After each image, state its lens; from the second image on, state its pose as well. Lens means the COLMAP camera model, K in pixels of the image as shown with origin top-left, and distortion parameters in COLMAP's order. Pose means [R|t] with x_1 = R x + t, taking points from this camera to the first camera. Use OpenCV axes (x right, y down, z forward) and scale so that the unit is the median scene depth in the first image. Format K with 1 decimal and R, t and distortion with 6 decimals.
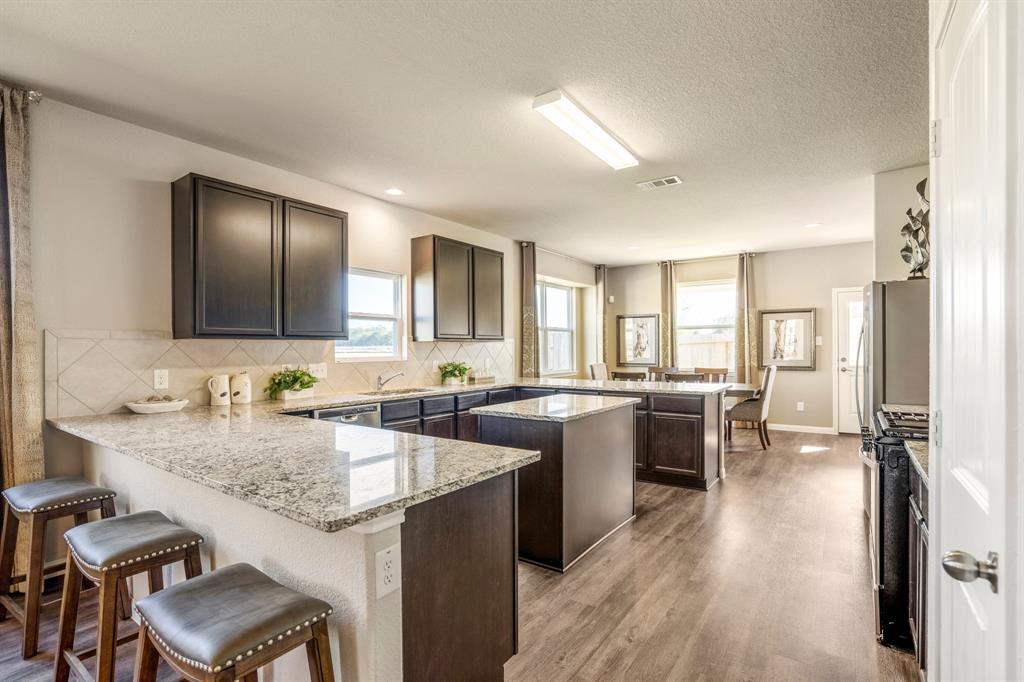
lens RADIAL K [[488.5, 0, 501.2], [0, 488.5, 342.9], [0, 0, 1]] dist [-0.058506, 0.022060]
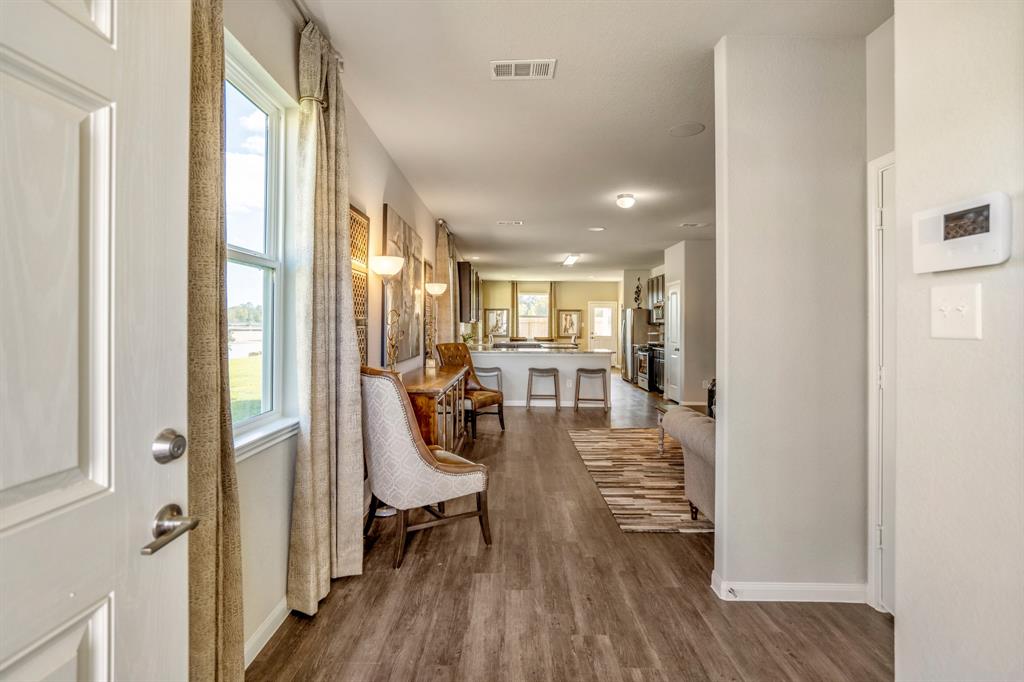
lens RADIAL K [[481.5, 0, 501.3], [0, 481.5, 333.4], [0, 0, 1]] dist [-0.067856, 0.028948]
pose [[0.818863, 0.003209, 0.573980, -0.961107], [-0.017464, 0.999661, 0.019325, -0.000617], [-0.573723, -0.025849, 0.818641, -0.631567]]
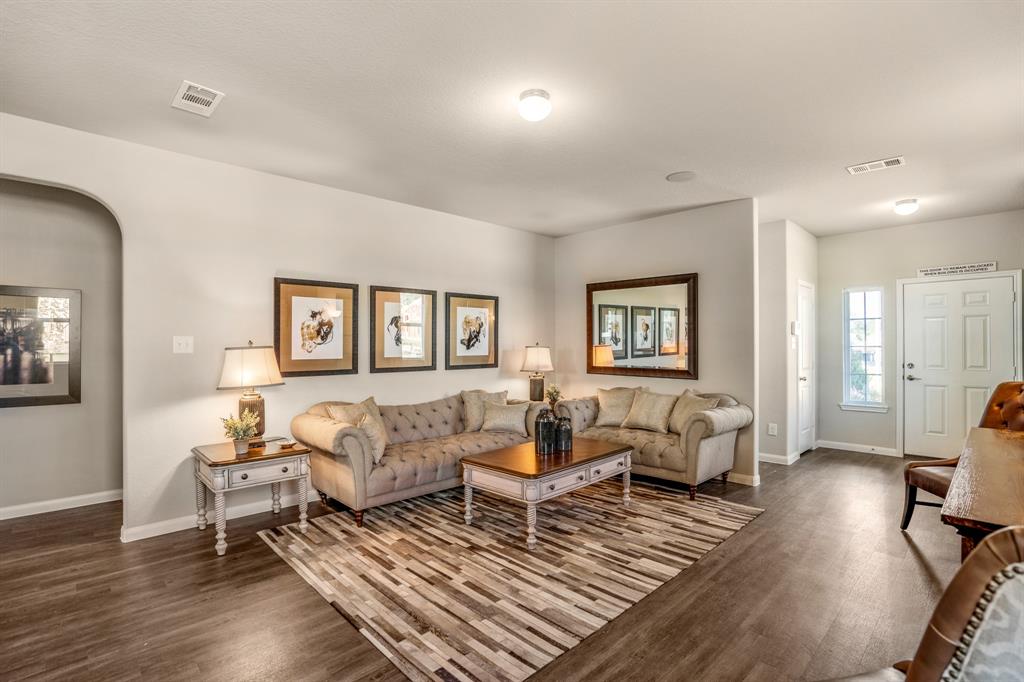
lens RADIAL K [[479.8, 0, 502.9], [0, 479.8, 342.9], [0, 0, 1]] dist [-0.064879, 0.028191]
pose [[-0.983239, 0.010395, 0.182024, -0.391686], [0.007083, 0.999797, -0.018836, 0.002878], [-0.182183, -0.017231, -0.983114, 0.296360]]
